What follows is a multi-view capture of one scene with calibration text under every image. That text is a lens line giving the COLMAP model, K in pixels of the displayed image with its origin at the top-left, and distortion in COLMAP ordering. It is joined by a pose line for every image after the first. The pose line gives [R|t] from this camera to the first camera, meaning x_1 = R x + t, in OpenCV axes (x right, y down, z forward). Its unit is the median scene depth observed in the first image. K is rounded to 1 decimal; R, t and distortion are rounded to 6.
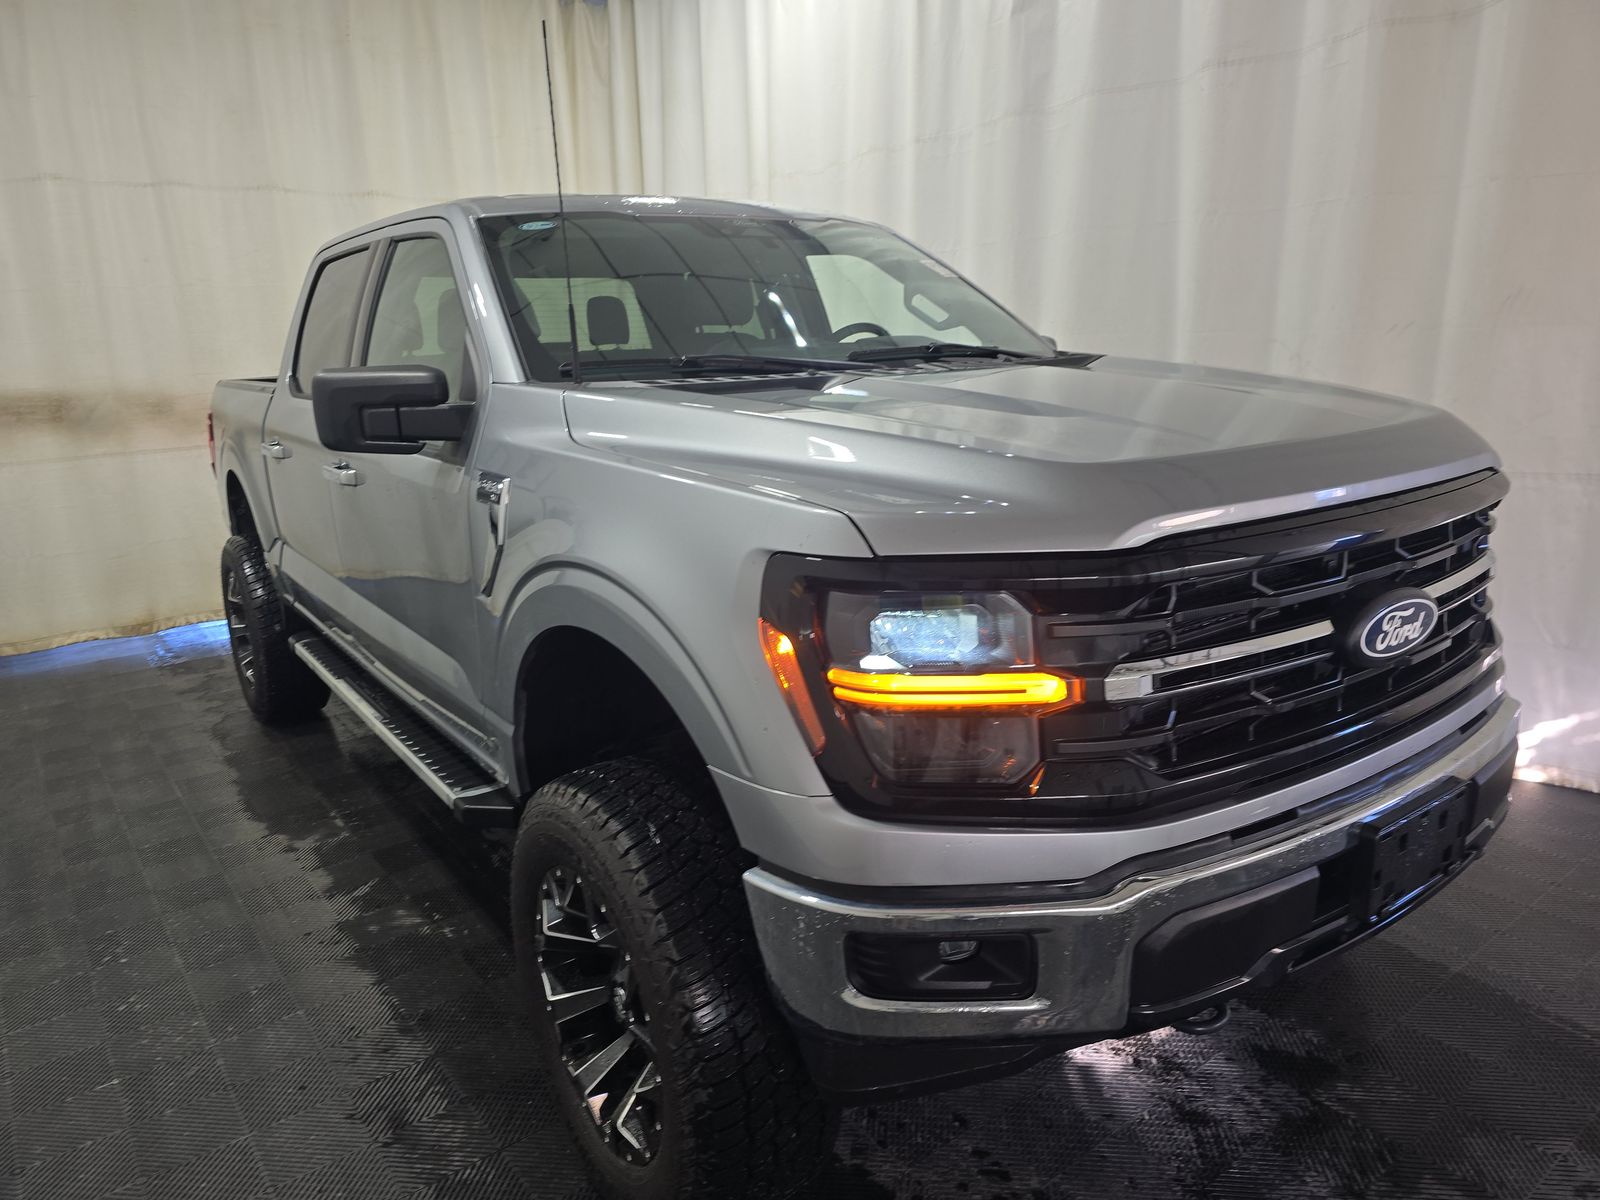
lens RADIAL K [[1065.0, 0, 808.2], [0, 1065.0, 590.3], [0, 0, 1]] dist [0.057469, -0.050860]
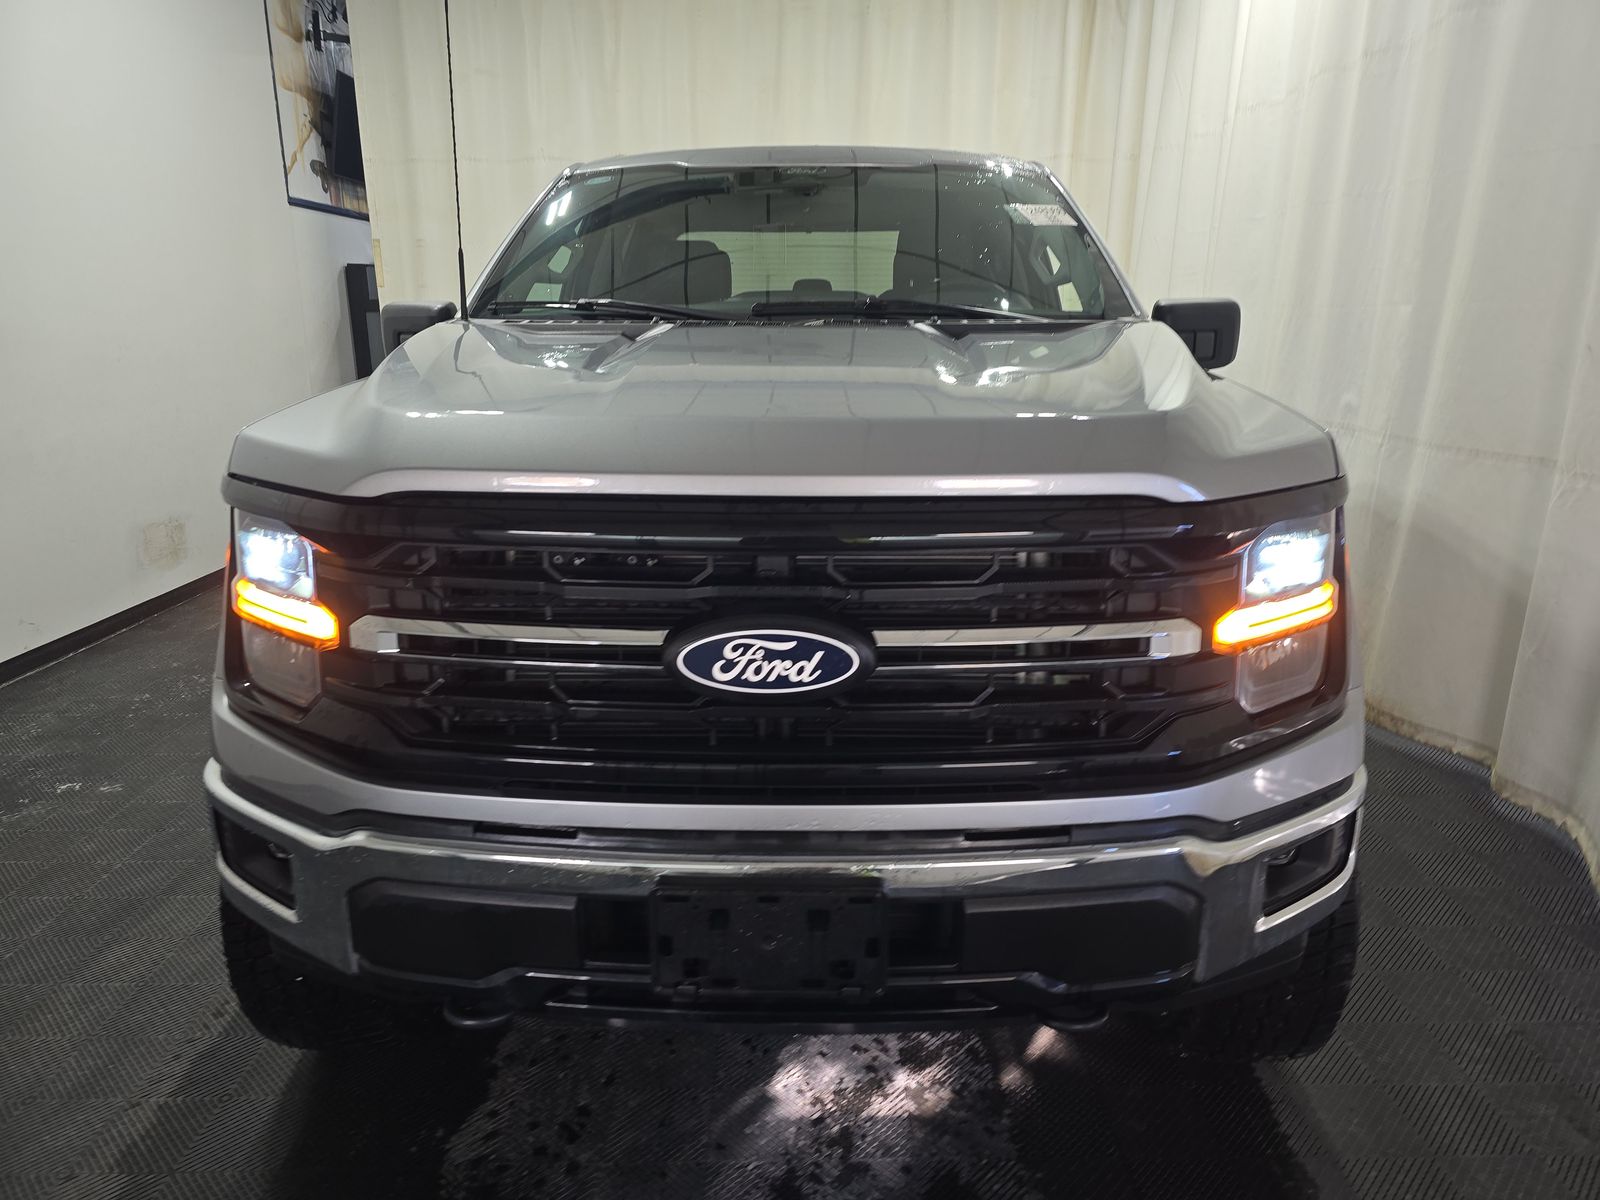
lens RADIAL K [[1065.0, 0, 808.2], [0, 1065.0, 590.3], [0, 0, 1]] dist [0.057469, -0.050860]
pose [[0.803489, 0.185257, -0.565760, 1.017860], [-0.164911, 0.982421, 0.087487, -0.092327], [0.572022, 0.023005, 0.819915, 0.368420]]
